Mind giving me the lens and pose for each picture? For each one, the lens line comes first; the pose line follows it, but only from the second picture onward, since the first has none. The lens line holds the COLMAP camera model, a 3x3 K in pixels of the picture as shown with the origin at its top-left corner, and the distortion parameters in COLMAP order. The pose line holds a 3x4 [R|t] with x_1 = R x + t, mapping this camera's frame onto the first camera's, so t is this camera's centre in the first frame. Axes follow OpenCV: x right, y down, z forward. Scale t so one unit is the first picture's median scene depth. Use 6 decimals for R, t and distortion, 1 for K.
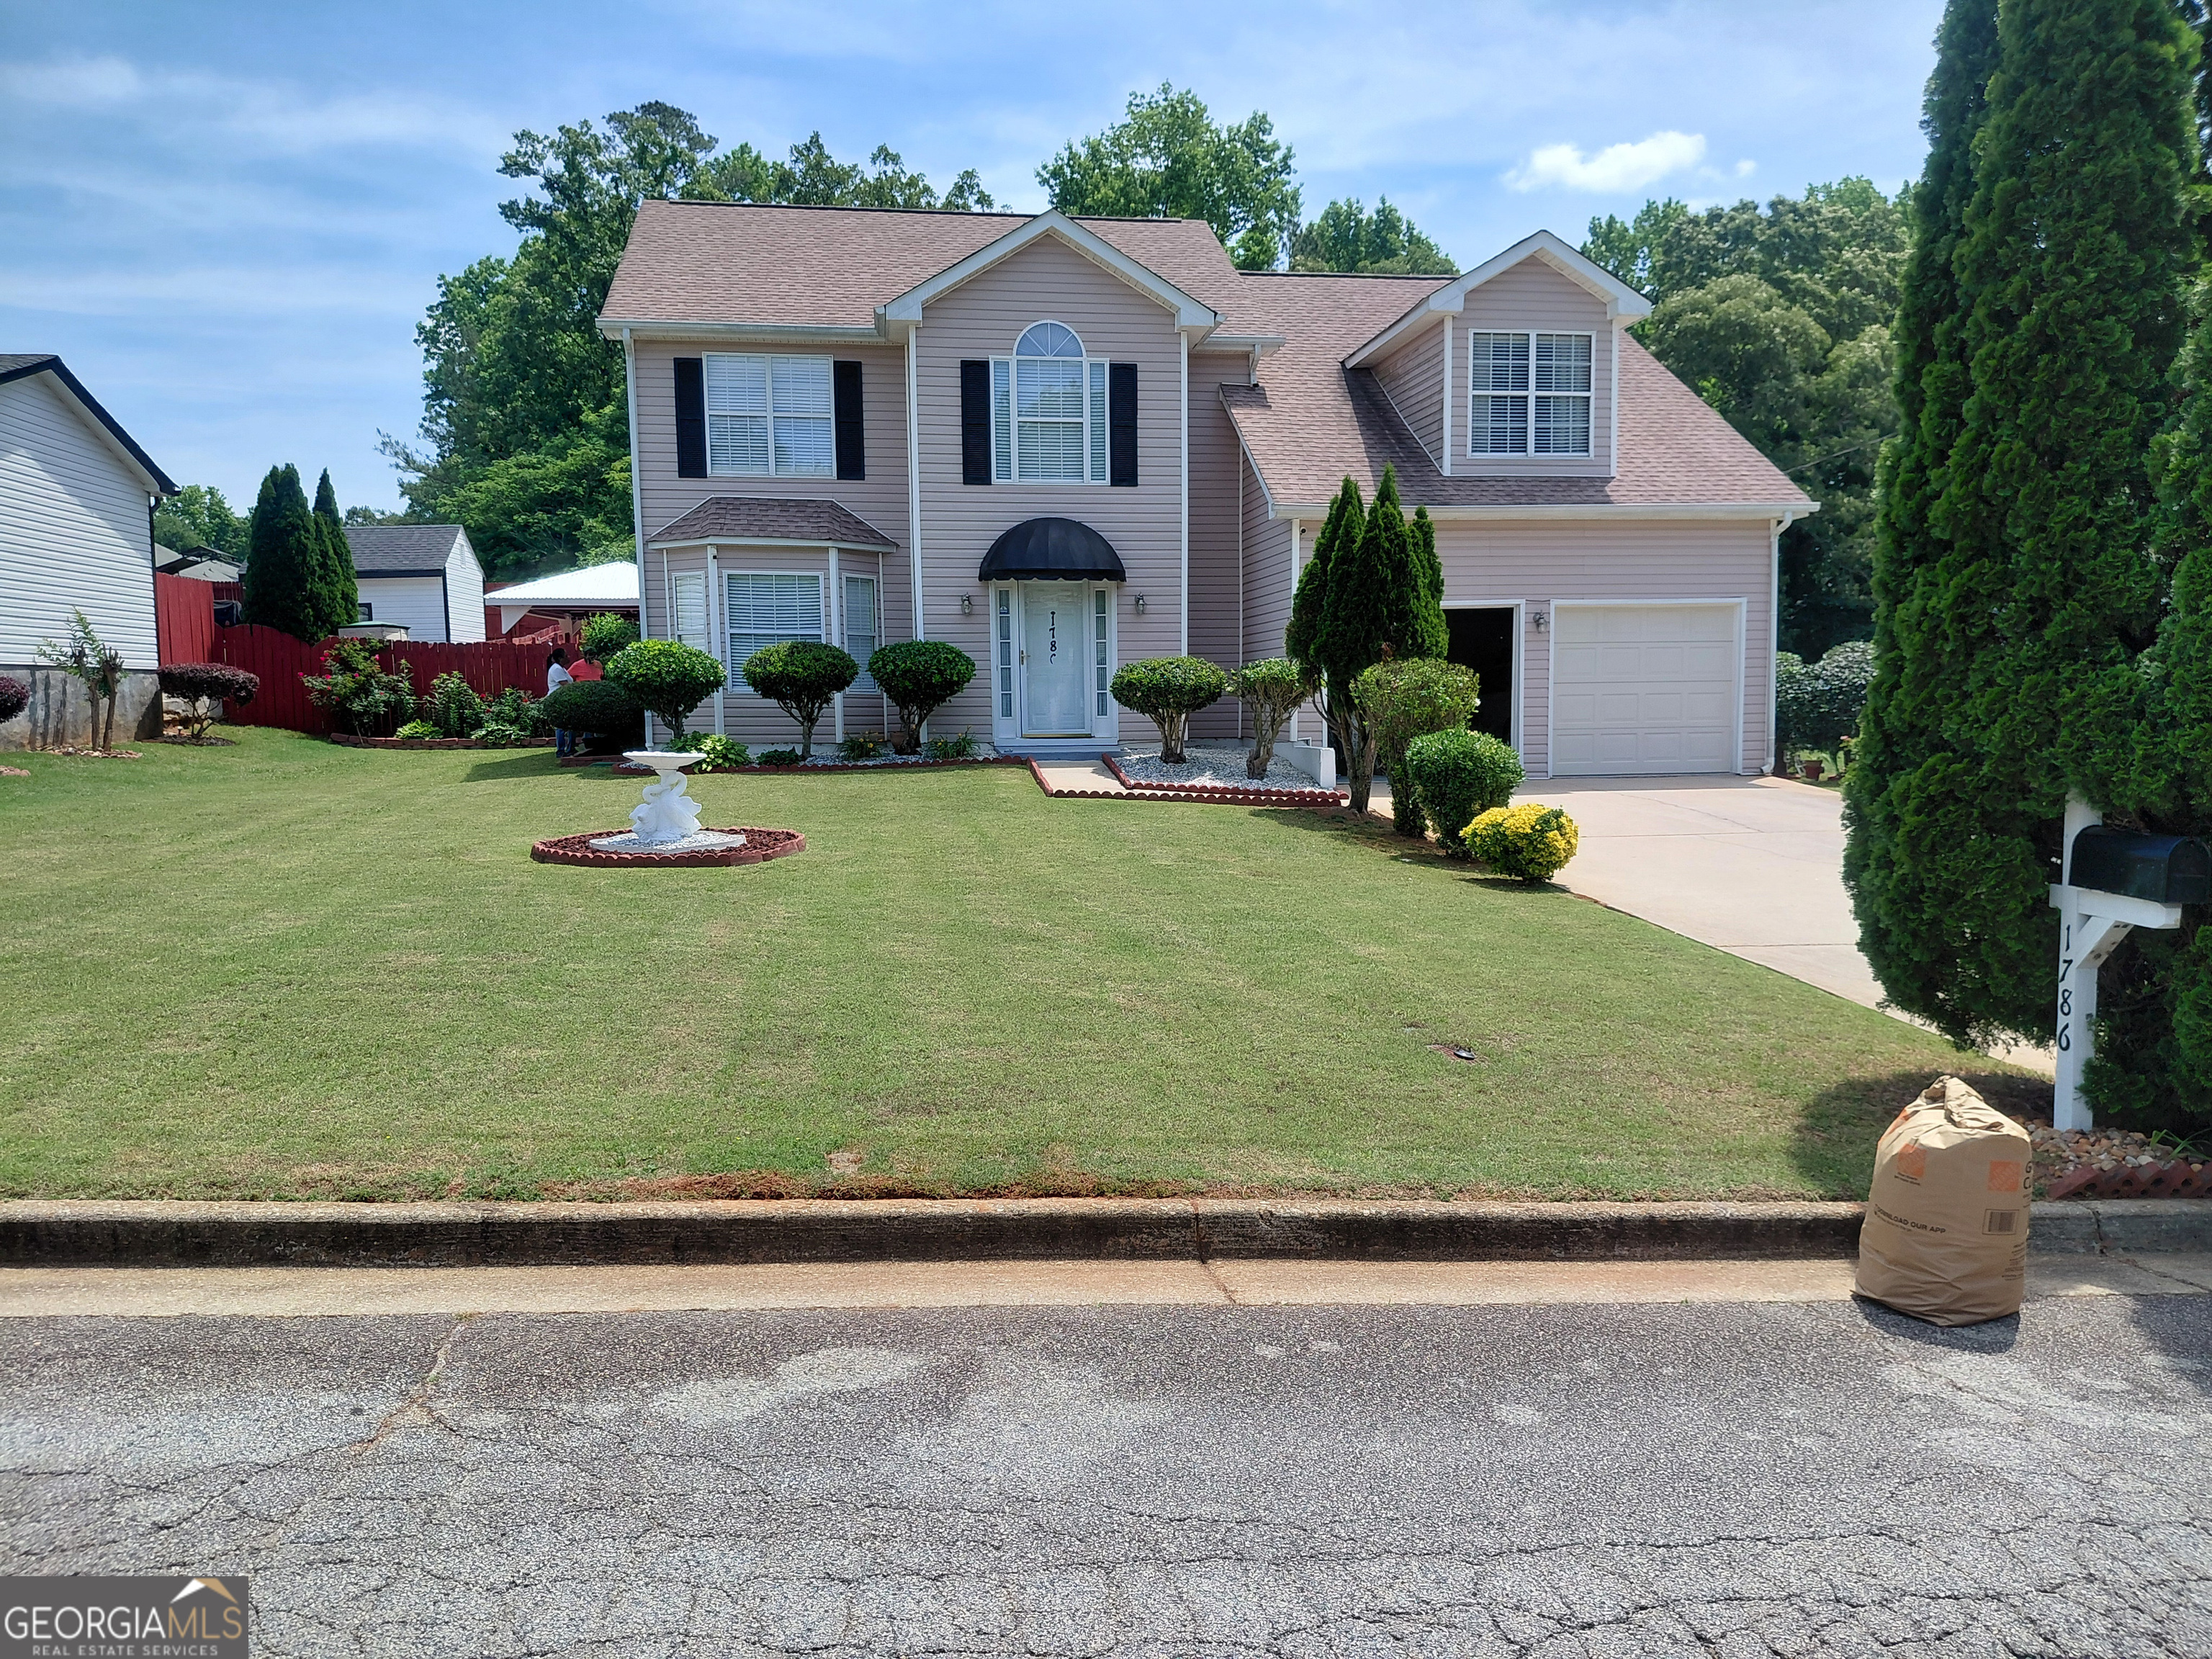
lens RADIAL K [[1647.6, 0, 1106.0], [0, 1647.6, 829.5], [0, 0, 1]] dist [0.094729, -0.225368]
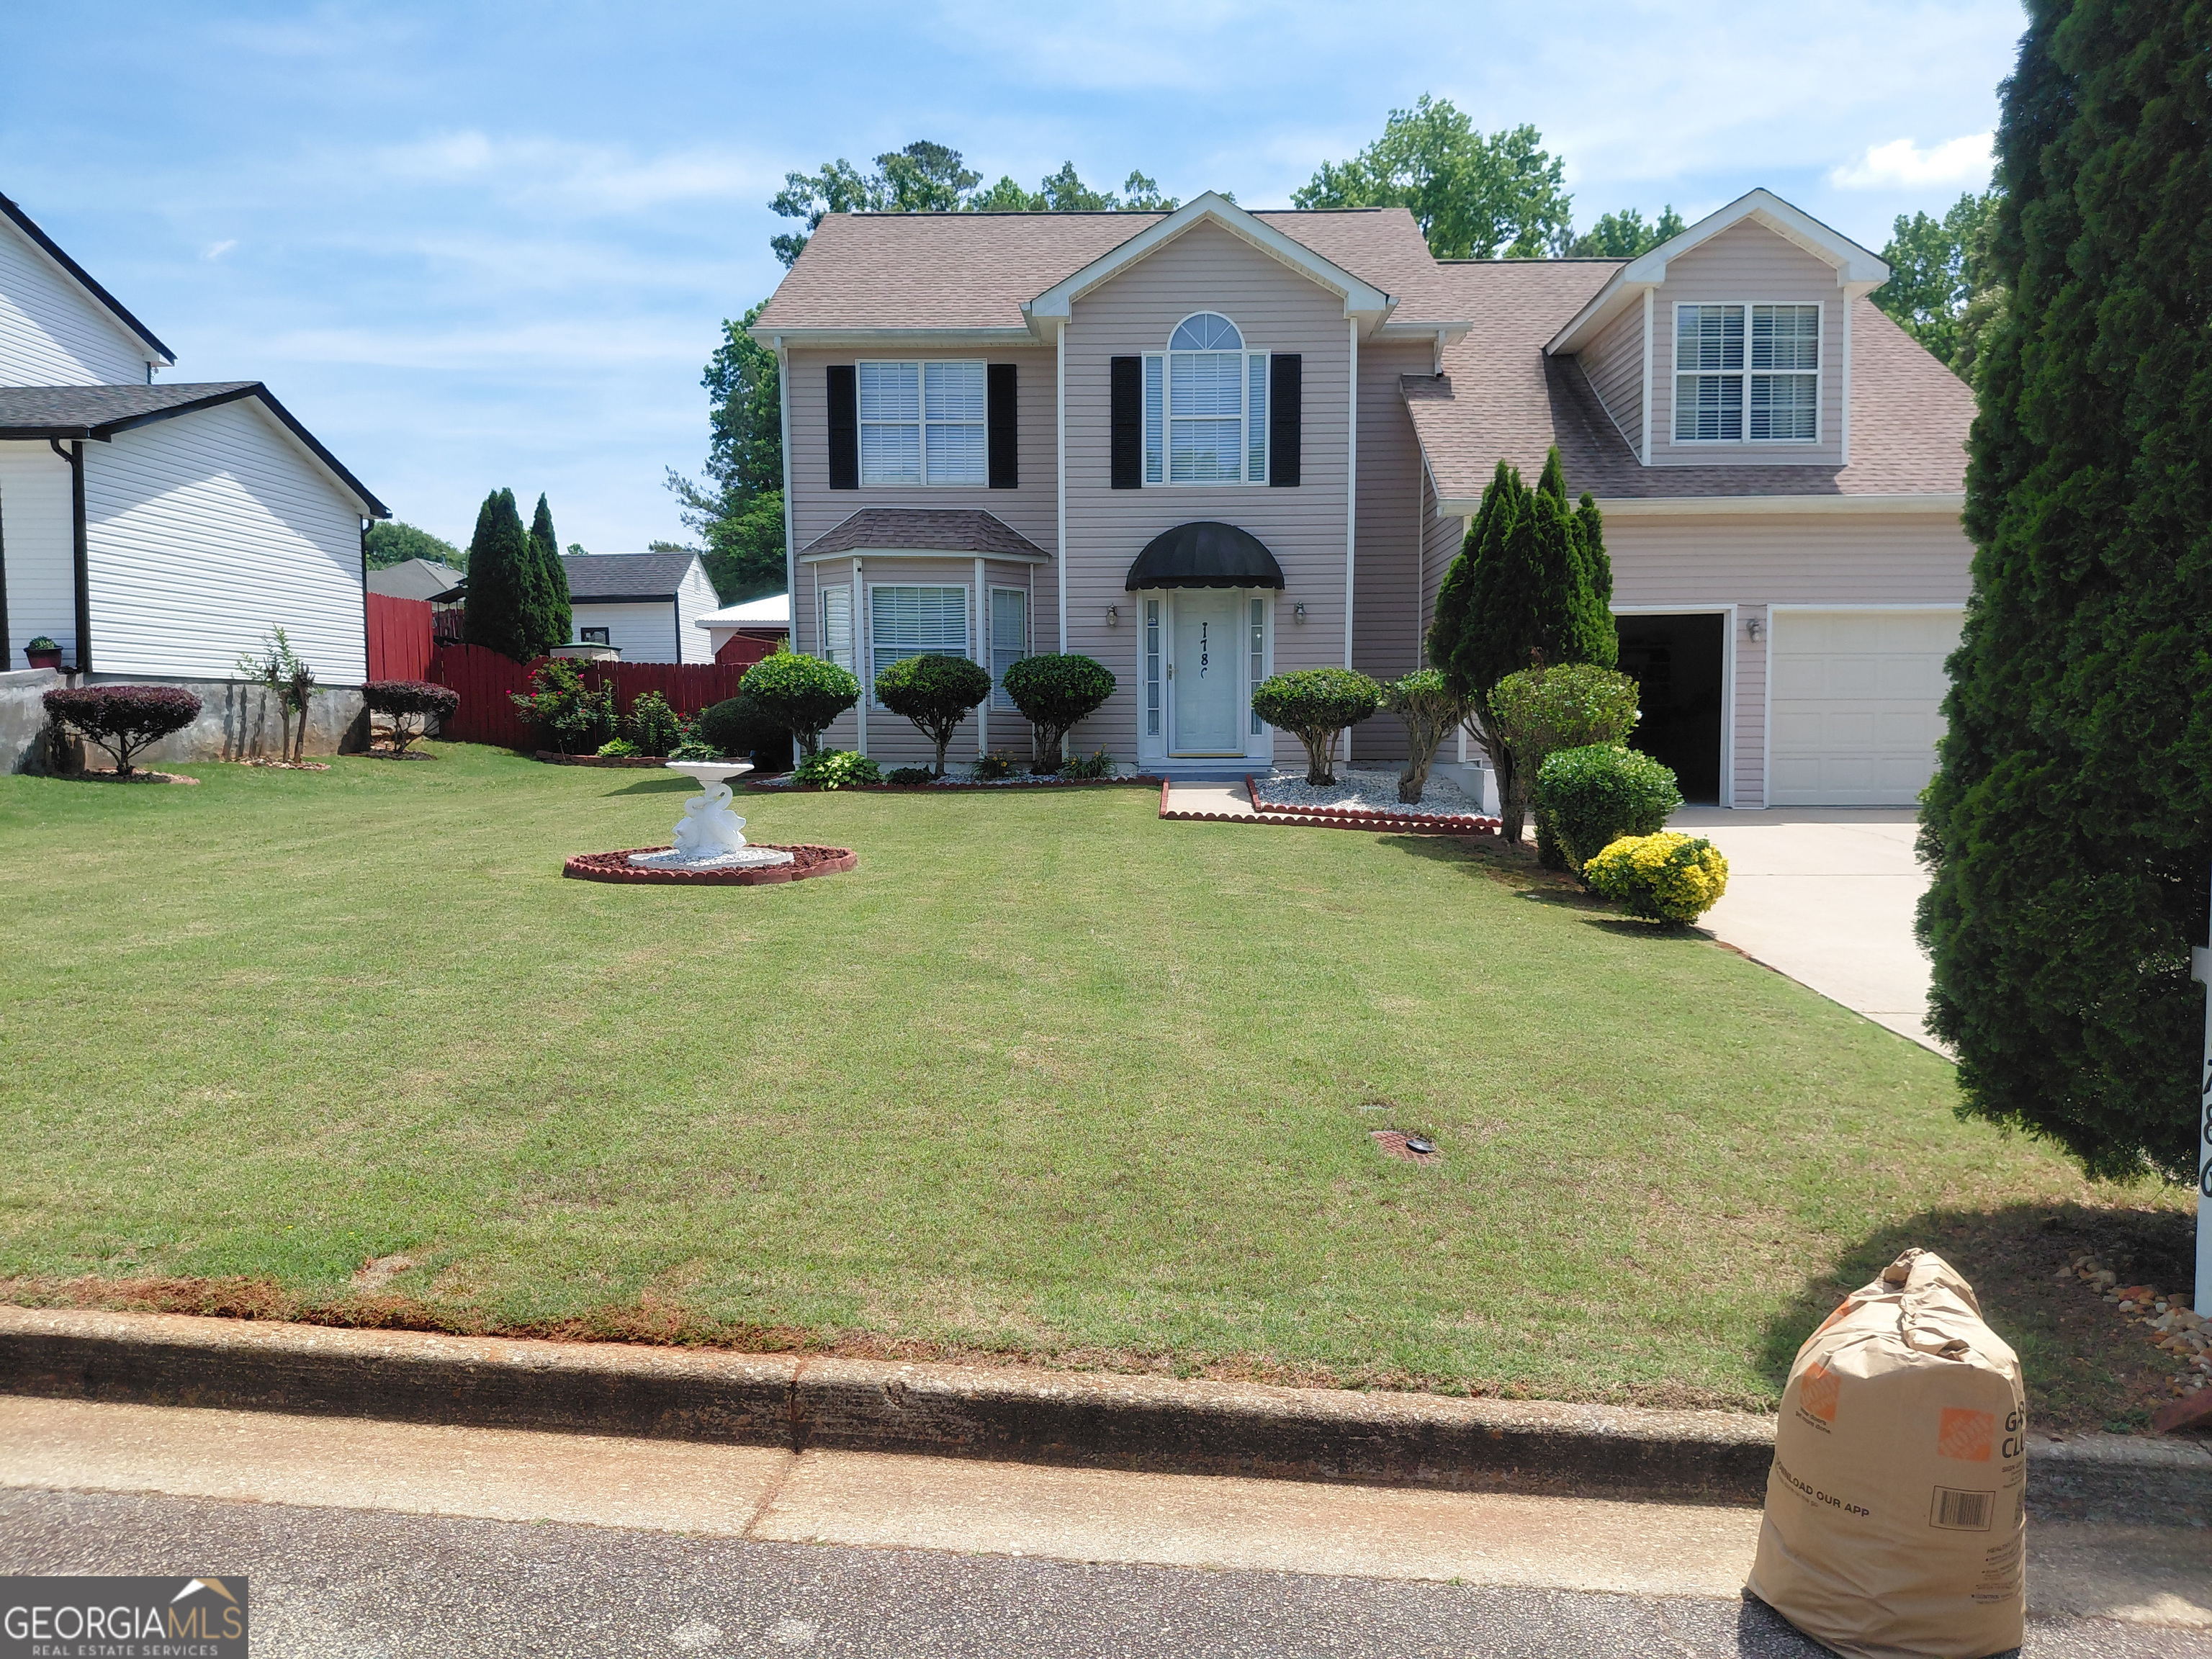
lens RADIAL K [[1653.9, 0, 1095.6], [0, 1653.9, 834.0], [0, 0, 1]] dist [0.021460, -0.067313]
pose [[0.984615, 0.016538, -0.173951, 0.072571], [-0.019219, 0.999721, -0.013735, 0.001444], [0.173675, 0.016867, 0.984658, 0.077731]]
